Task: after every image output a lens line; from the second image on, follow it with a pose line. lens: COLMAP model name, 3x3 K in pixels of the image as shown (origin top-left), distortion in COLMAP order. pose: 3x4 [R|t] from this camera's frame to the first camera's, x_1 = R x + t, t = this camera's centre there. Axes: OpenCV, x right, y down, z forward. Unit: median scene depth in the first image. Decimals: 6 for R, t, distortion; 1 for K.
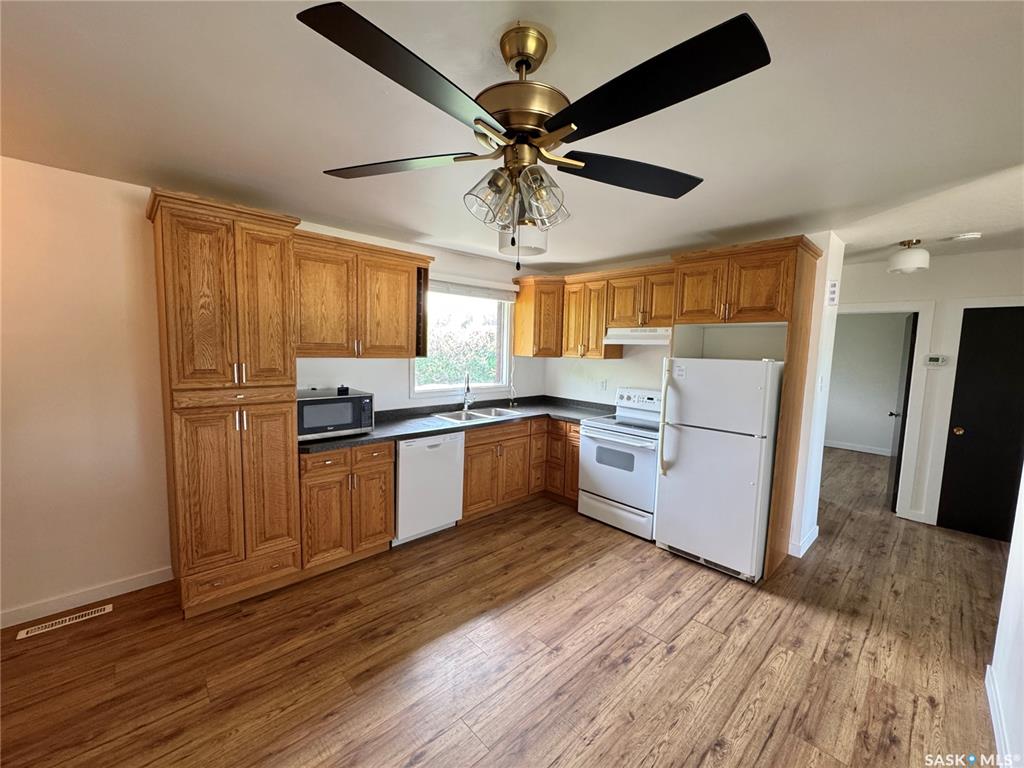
lens RADIAL K [[406.9, 0, 512.7], [0, 406.9, 385.1], [0, 0, 1]] dist [-0.006302, 0.000768]
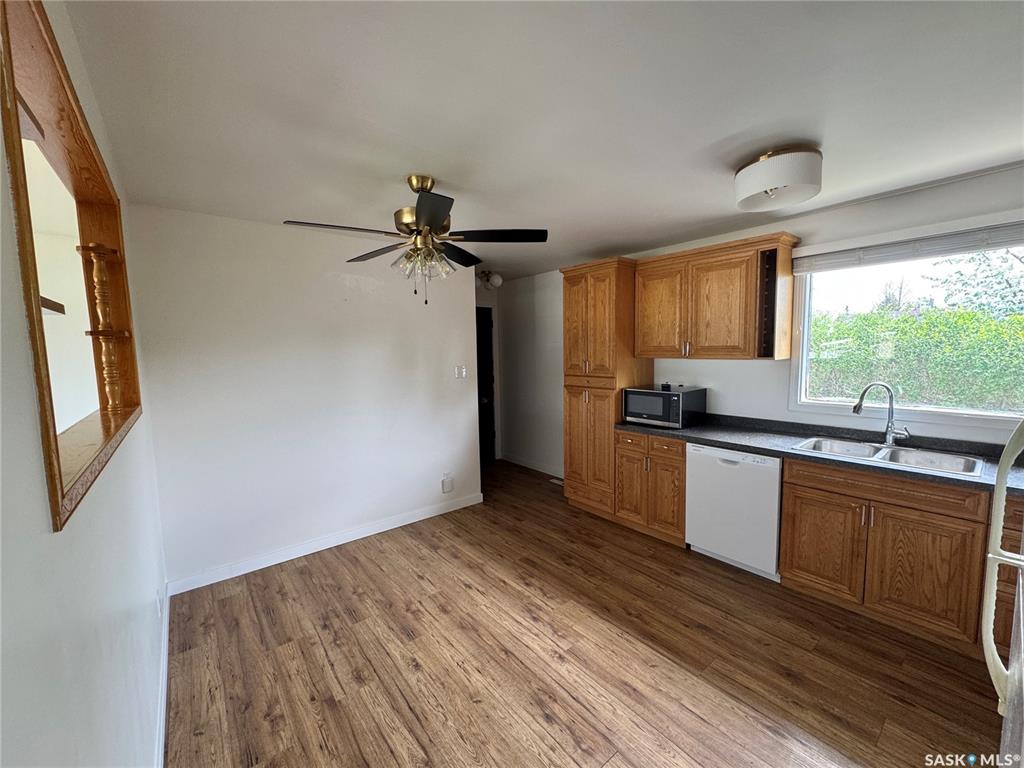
lens RADIAL K [[406.9, 0, 513.1], [0, 406.9, 384.7], [0, 0, 1]] dist [-0.006302, 0.000768]
pose [[-0.072808, 0.063035, -0.995352, 0.795274], [-0.078335, 0.994556, 0.068714, -0.040324], [0.994265, 0.082974, -0.067473, 0.688183]]
